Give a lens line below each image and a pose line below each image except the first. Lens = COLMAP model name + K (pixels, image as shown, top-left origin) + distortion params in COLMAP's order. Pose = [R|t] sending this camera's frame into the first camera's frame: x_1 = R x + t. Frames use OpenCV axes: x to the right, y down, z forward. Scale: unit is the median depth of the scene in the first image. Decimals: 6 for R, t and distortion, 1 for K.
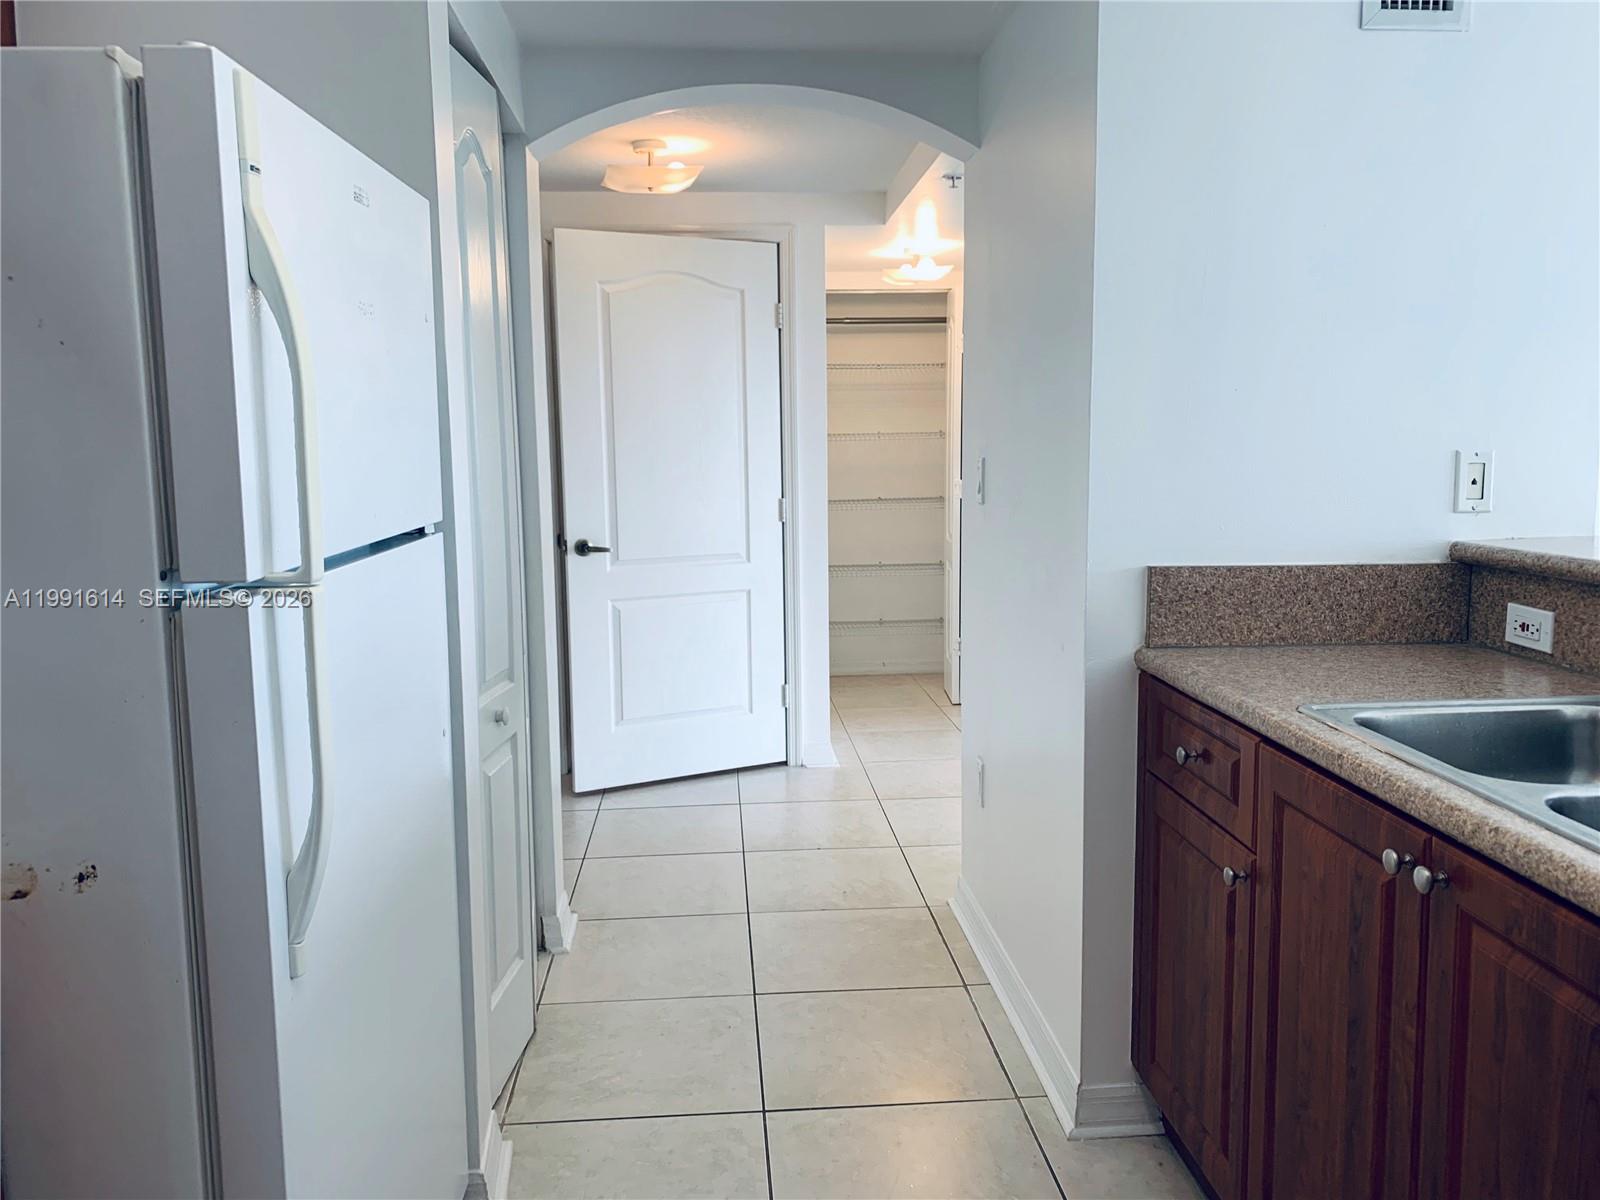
lens RADIAL K [[1234.9, 0, 800.0], [0, 1234.9, 600.0], [0, 0, 1]] dist [0.019277, -0.005317]
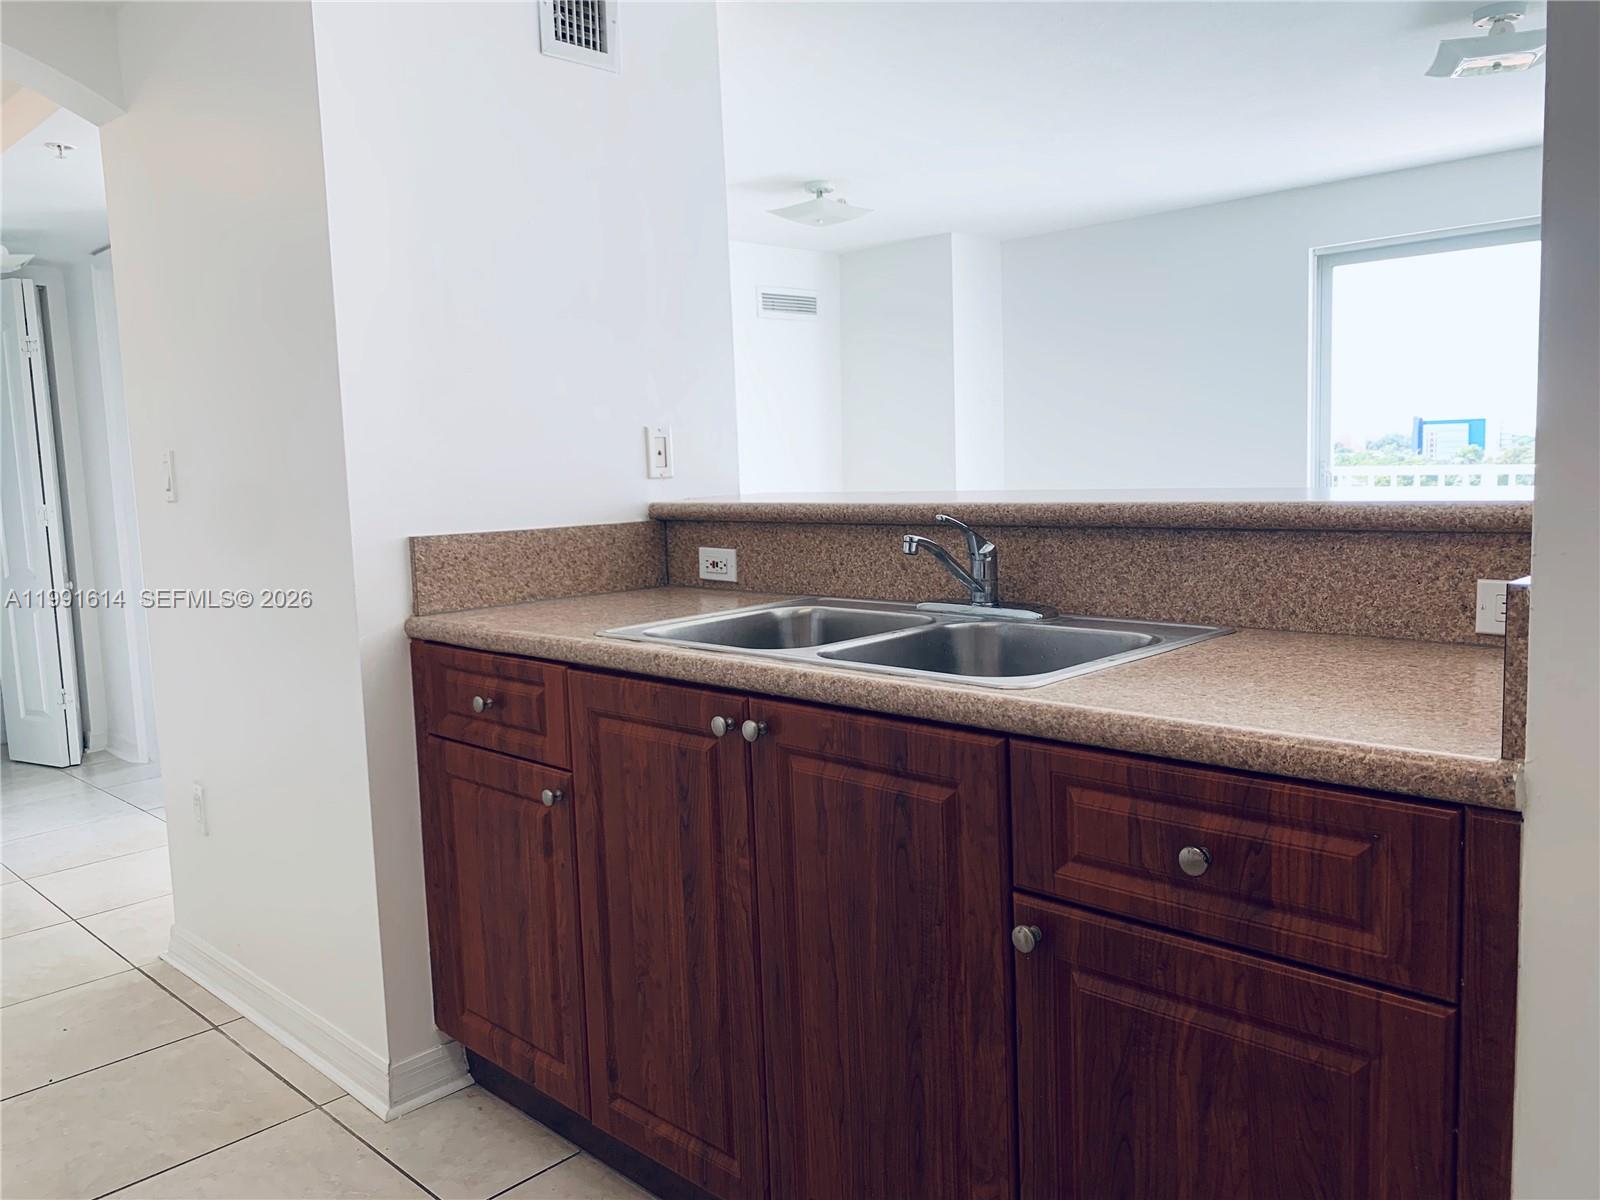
lens RADIAL K [[1234.9, 0, 800.0], [0, 1234.9, 600.0], [0, 0, 1]] dist [0.019277, -0.005317]
pose [[0.743006, -0.086403, 0.663684, -0.170980], [0.111028, 0.993804, 0.005083, 0.057500], [-0.660011, 0.069911, 0.747996, 0.016227]]
